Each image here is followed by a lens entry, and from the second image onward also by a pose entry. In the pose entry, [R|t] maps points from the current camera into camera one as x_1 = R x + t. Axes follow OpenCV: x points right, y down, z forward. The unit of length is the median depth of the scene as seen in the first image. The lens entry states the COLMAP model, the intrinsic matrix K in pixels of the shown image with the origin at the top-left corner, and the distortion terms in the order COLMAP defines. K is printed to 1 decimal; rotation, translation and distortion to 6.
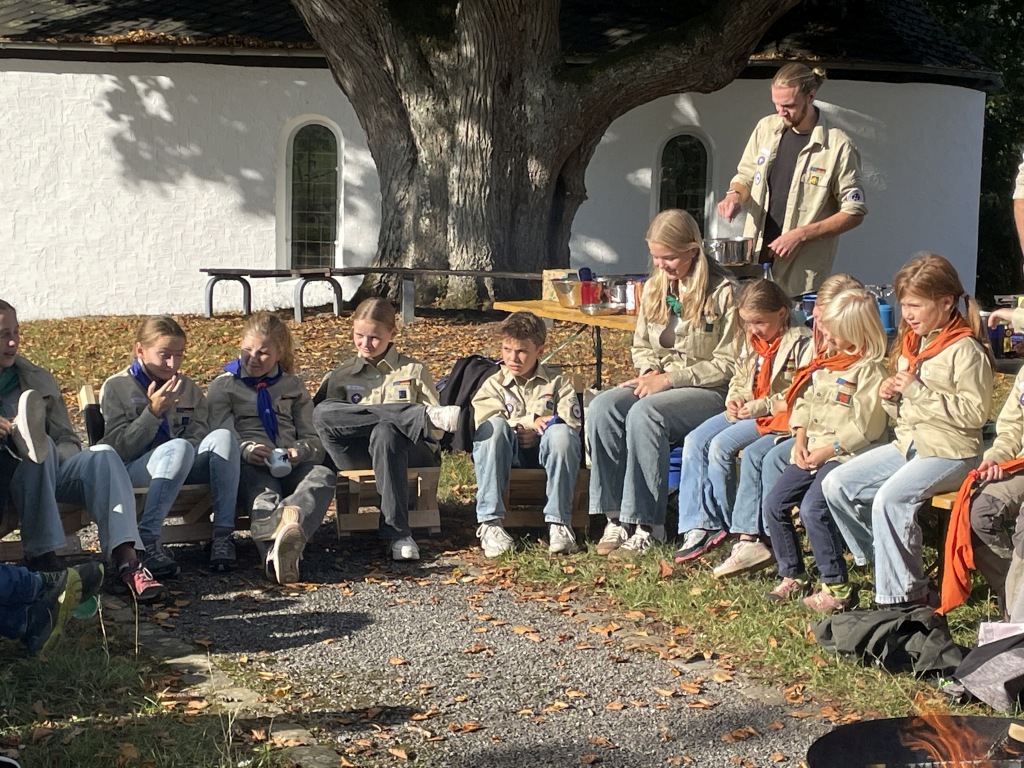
lens RADIAL K [[1940.5, 0, 516.3], [0, 1940.5, 385.1], [0, 0, 1]] dist [0.082423, 0.000000]
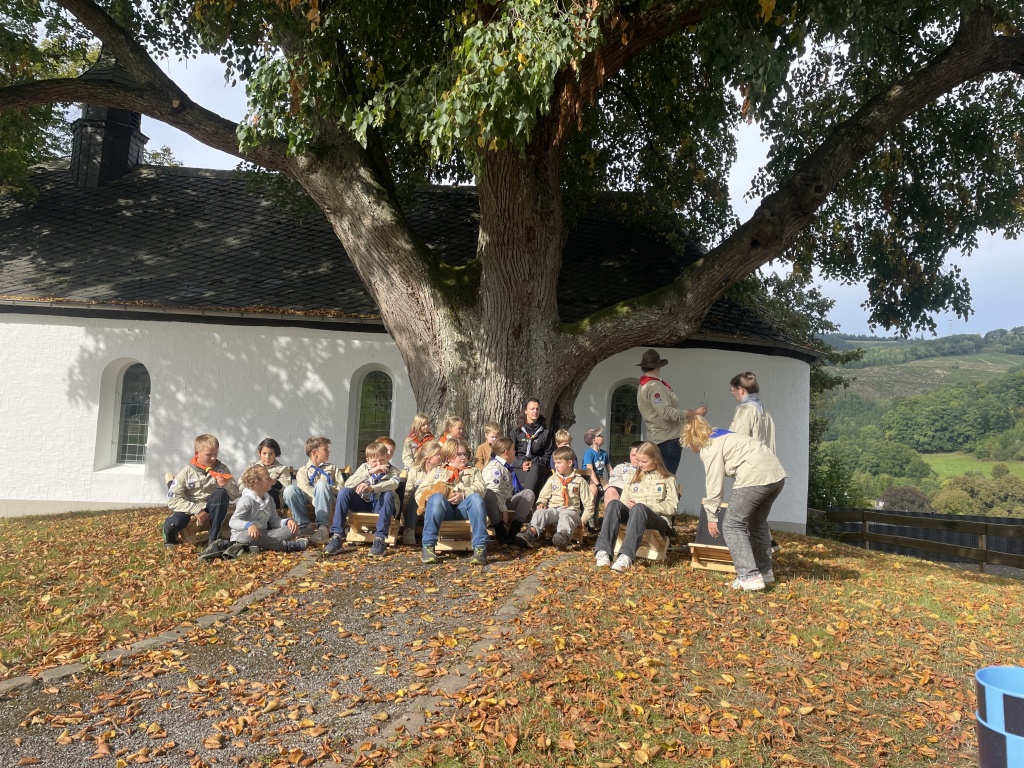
lens RADIAL K [[774.5, 0, 504.2], [0, 774.5, 374.2], [0, 0, 1]] dist [0.048936, -0.061596]
pose [[0.999412, 0.026679, 0.021516, -0.024231], [-0.022557, 0.984639, -0.173142, -0.038056], [-0.025805, 0.172554, 0.984662, 0.496645]]
